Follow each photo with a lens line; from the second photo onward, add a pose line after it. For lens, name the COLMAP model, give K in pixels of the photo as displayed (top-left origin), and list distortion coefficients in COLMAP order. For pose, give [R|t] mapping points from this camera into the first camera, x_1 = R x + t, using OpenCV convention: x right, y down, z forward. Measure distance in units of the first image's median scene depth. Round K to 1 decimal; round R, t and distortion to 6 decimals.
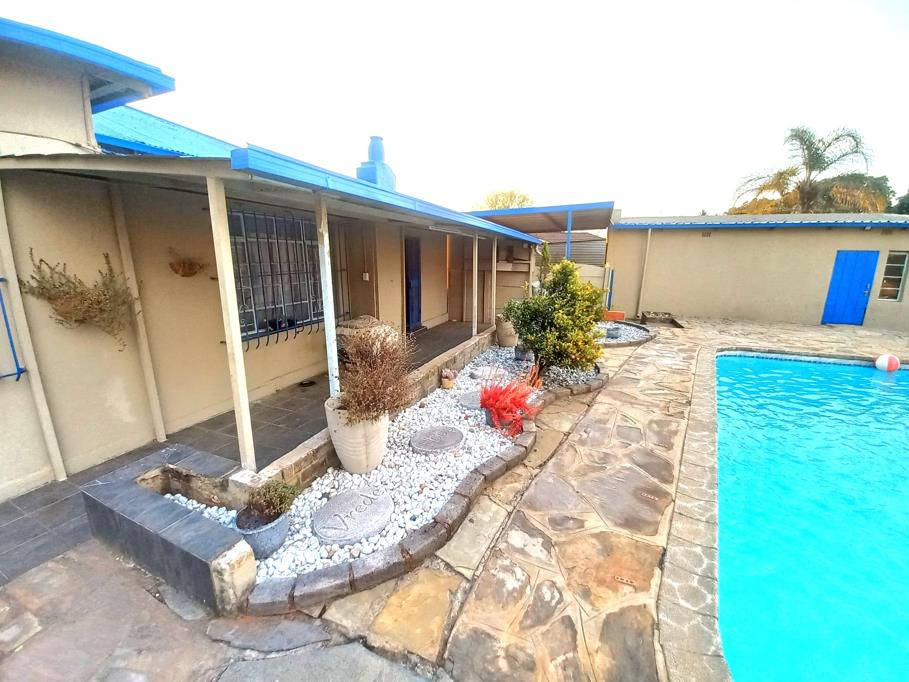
lens RADIAL K [[366.2, 0, 460.8], [0, 366.2, 340.0], [0, 0, 1]] dist [0.001339, -0.013865]
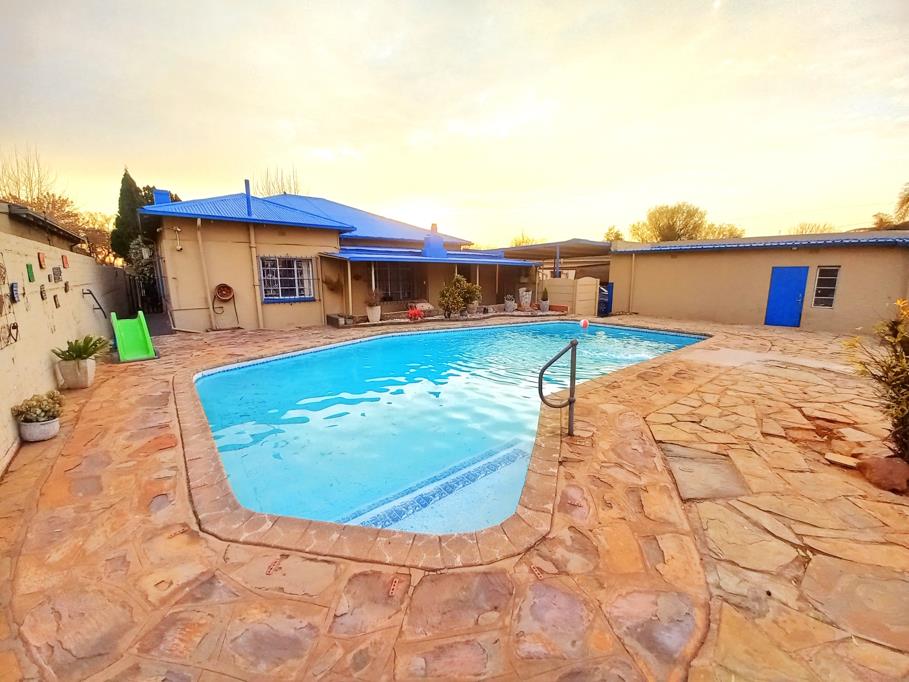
lens RADIAL K [[366.2, 0, 460.8], [0, 366.2, 340.0], [0, 0, 1]] dist [0.001339, -0.013865]
pose [[0.878359, 0.080552, -0.471165, 0.730402], [-0.099776, 0.994883, -0.015917, 0.140157], [0.467472, 0.060992, 0.881901, -0.636323]]
